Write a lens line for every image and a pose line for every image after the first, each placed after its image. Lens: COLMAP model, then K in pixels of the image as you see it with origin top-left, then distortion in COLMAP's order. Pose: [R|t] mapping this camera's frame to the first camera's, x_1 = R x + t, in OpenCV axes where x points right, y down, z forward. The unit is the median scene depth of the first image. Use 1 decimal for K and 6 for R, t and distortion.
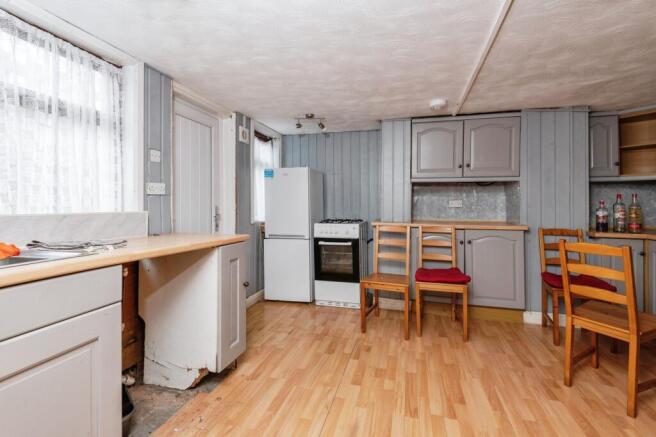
lens RADIAL K [[302.5, 0, 328.1], [0, 302.5, 199.5], [0, 0, 1]] dist [0.000256, -0.000080]
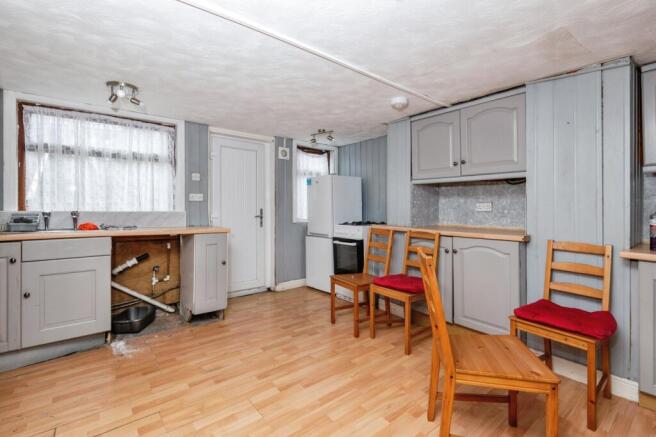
lens RADIAL K [[299.5, 0, 328.6], [0, 299.5, 204.5], [0, 0, 1]] dist [0.003061, 0.000177]
pose [[0.809359, -0.005668, -0.587287, 0.655419], [0.005637, 0.999982, -0.001882, 0.006572], [0.587287, -0.001788, 0.809377, 0.093478]]
